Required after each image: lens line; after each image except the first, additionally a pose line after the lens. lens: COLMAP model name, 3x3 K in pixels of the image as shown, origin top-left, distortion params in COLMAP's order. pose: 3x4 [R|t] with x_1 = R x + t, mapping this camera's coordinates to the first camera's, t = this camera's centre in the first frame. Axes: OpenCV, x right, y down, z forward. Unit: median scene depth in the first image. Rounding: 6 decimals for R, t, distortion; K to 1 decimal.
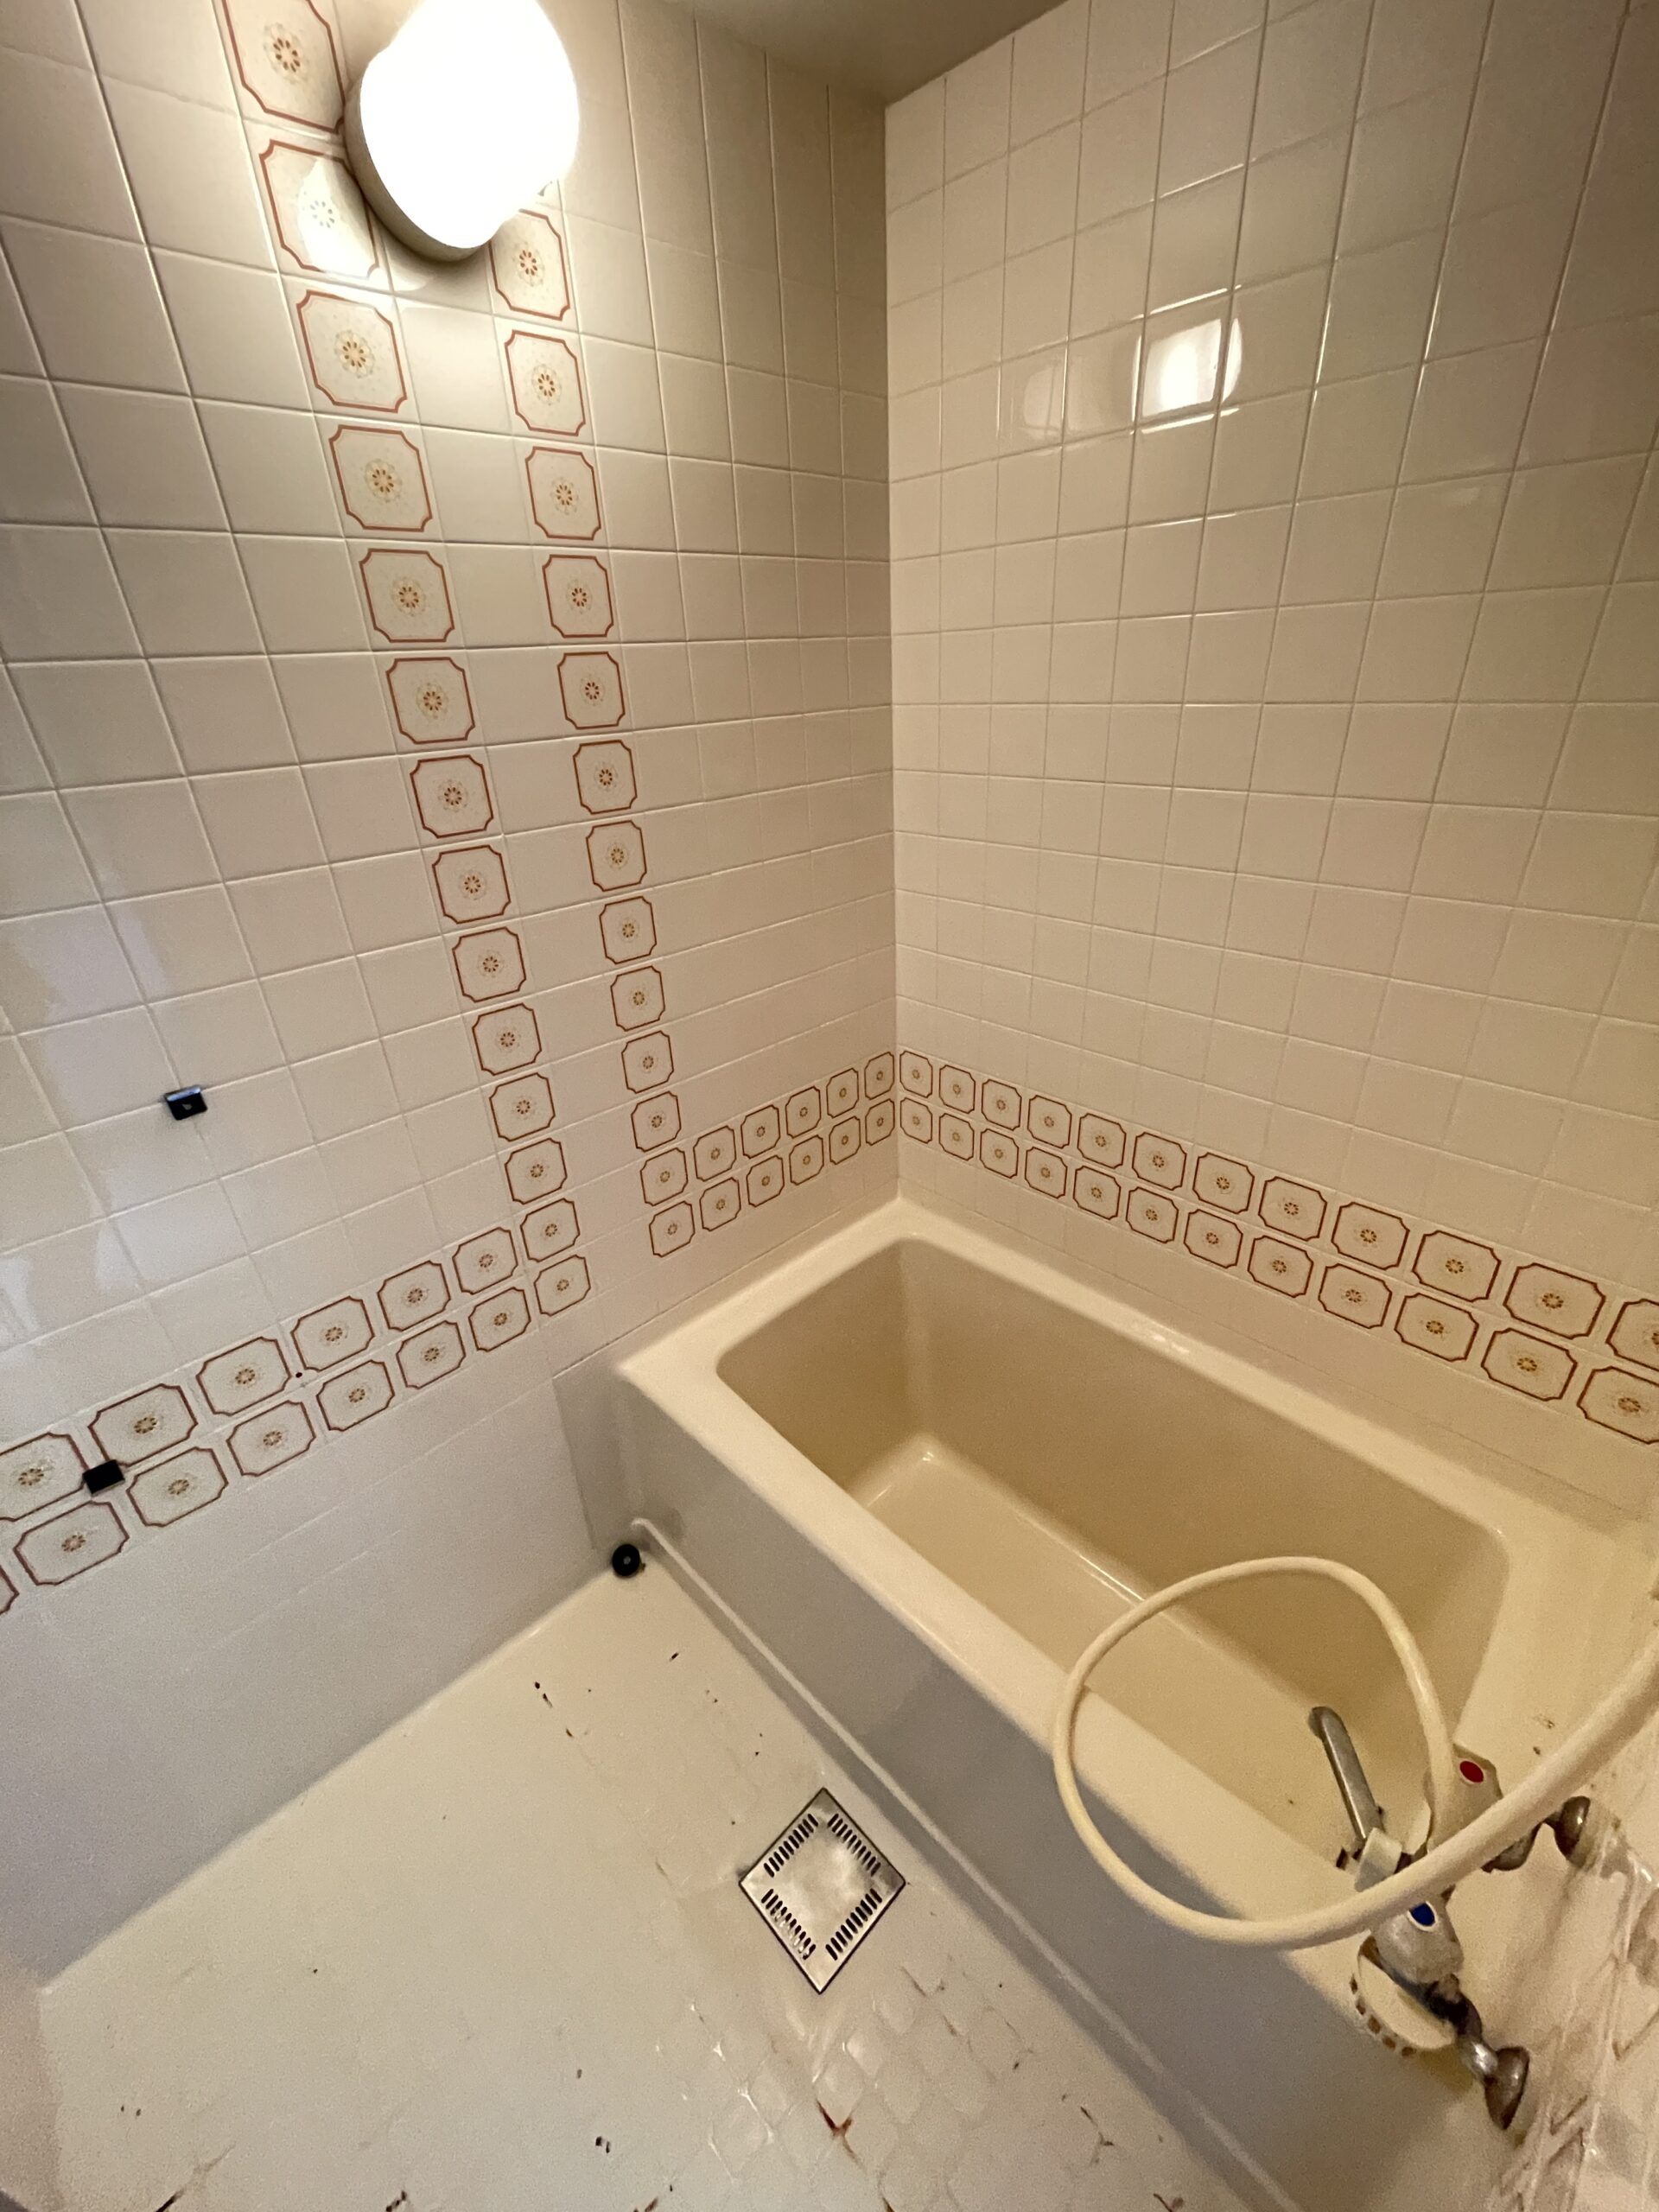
lens RADIAL K [[890.0, 0, 832.3], [0, 890.0, 1107.3], [0, 0, 1]] dist [-0.000633, 0.000024]
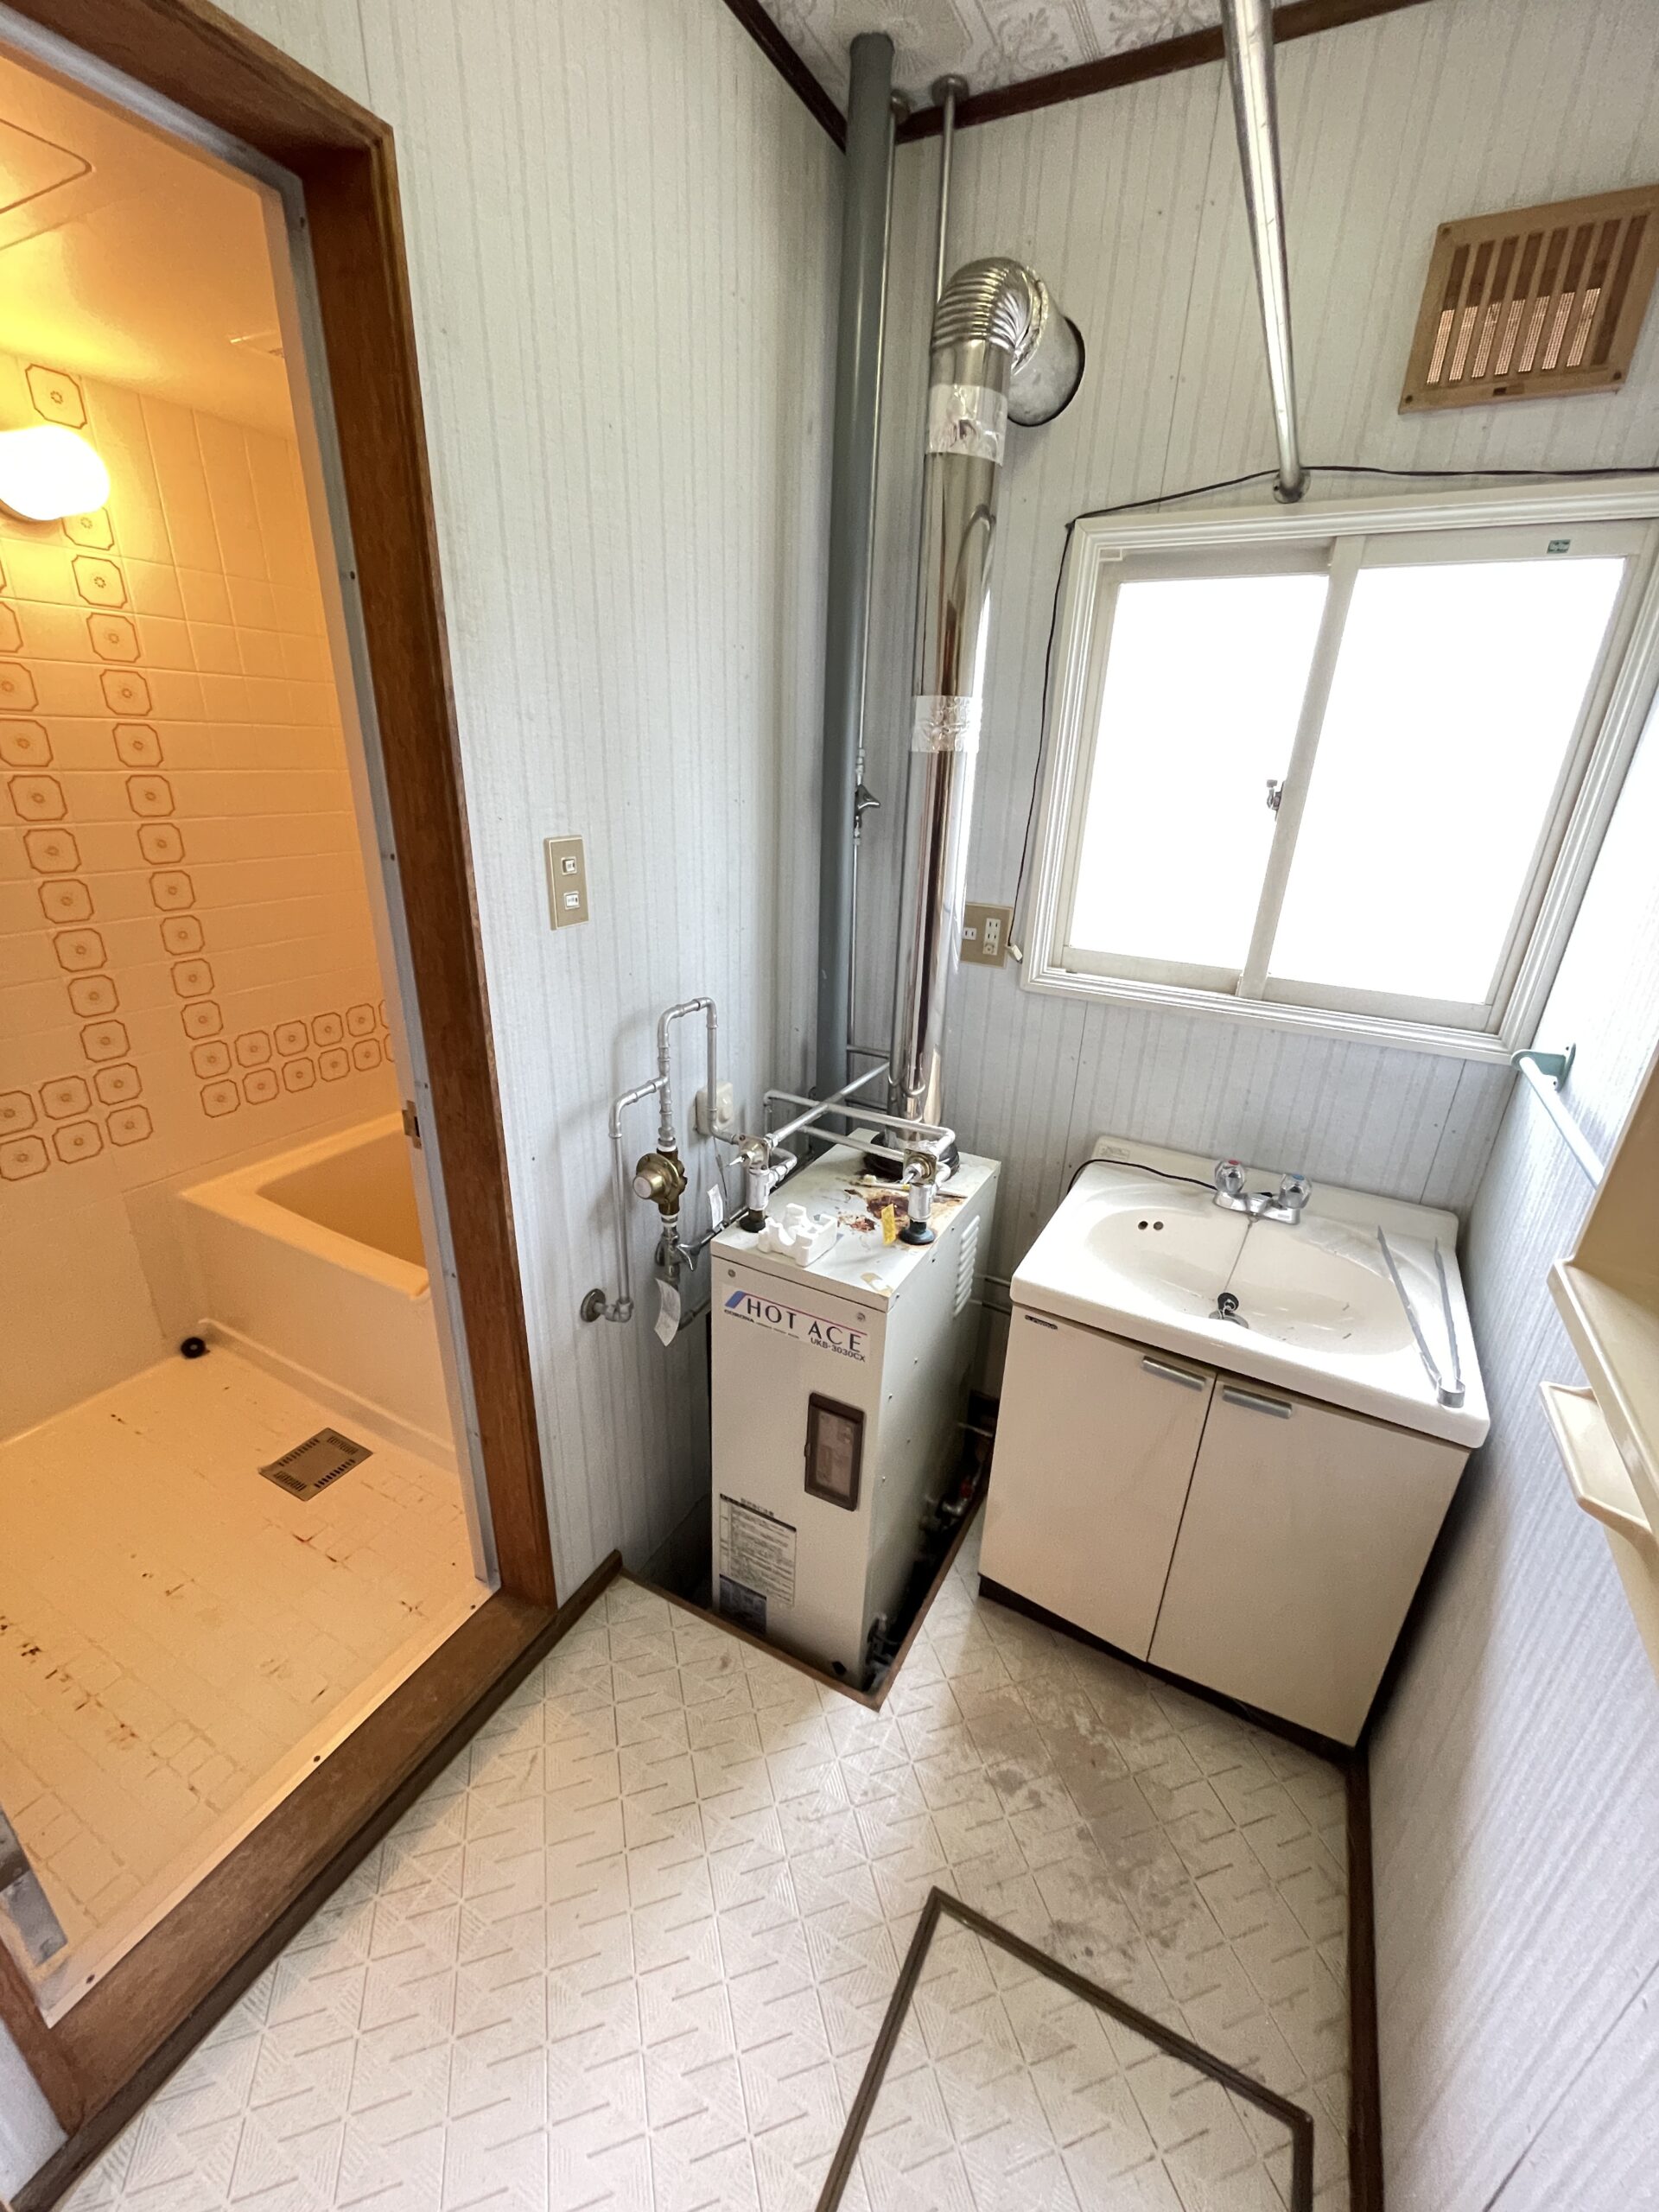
lens RADIAL K [[890.0, 0, 823.2], [0, 890.0, 1106.6], [0, 0, 1]] dist [-0.000633, 0.000024]
pose [[0.952196, -0.040217, 0.302828, 0.355775], [0.065620, 0.995084, -0.074180, 0.353293], [-0.298356, 0.090506, 0.950154, -0.774211]]
